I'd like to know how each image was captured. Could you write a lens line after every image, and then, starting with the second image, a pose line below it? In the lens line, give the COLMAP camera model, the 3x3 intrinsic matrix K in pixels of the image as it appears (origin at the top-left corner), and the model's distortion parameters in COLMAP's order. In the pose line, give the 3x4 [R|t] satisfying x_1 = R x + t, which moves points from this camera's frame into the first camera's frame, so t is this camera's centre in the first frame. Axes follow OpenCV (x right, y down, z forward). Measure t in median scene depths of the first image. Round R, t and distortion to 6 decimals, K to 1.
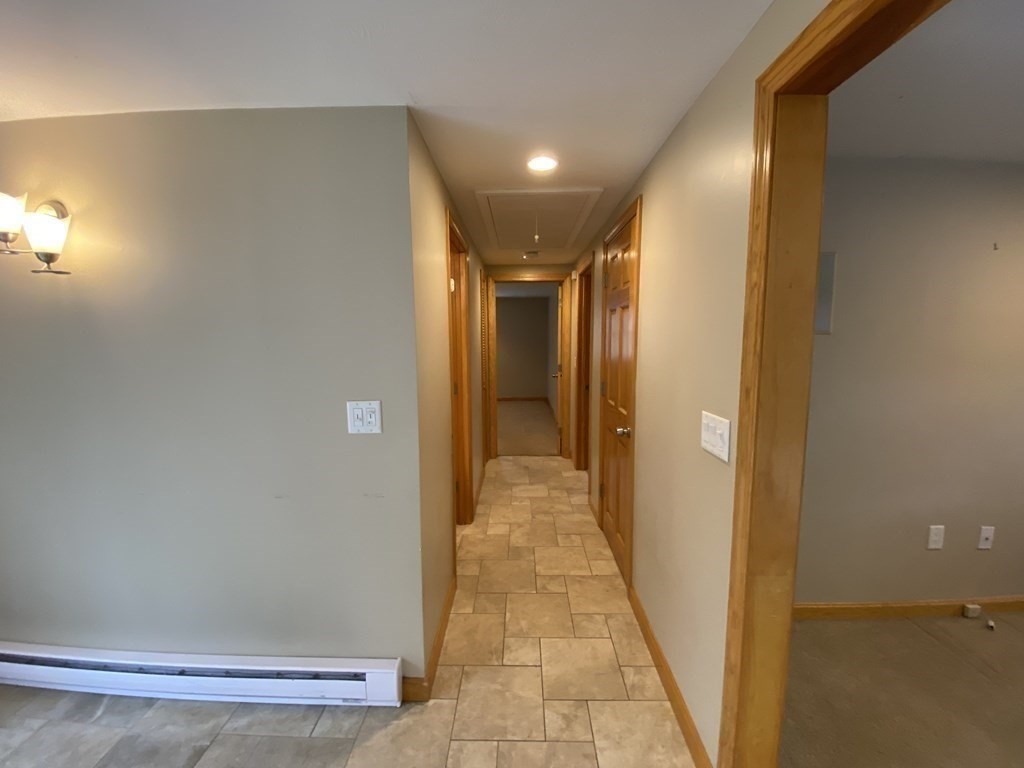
lens RADIAL K [[408.5, 0, 512.8], [0, 408.5, 376.2], [0, 0, 1]] dist [0.011251, -0.019259]
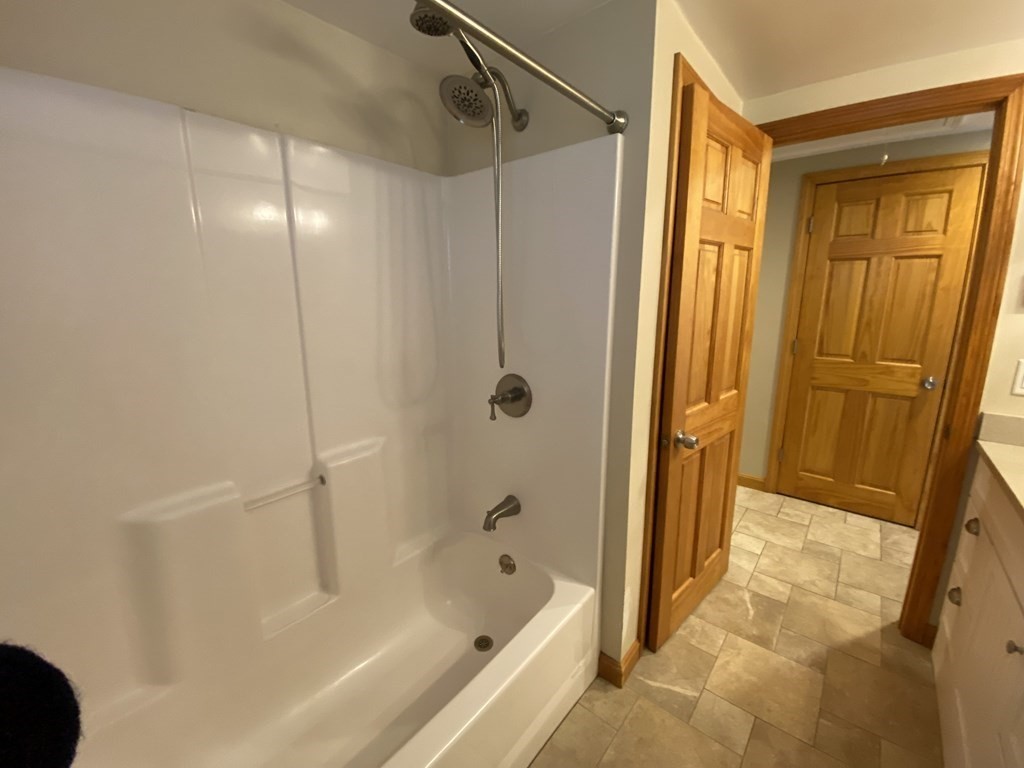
lens RADIAL K [[408.5, 0, 512.8], [0, 408.5, 376.2], [0, 0, 1]] dist [0.011251, -0.019259]
pose [[0.635107, -0.143058, 0.759061, -0.958075], [0.078894, 0.989574, 0.120491, -0.068953], [-0.768384, -0.016639, 0.639772, 0.960079]]
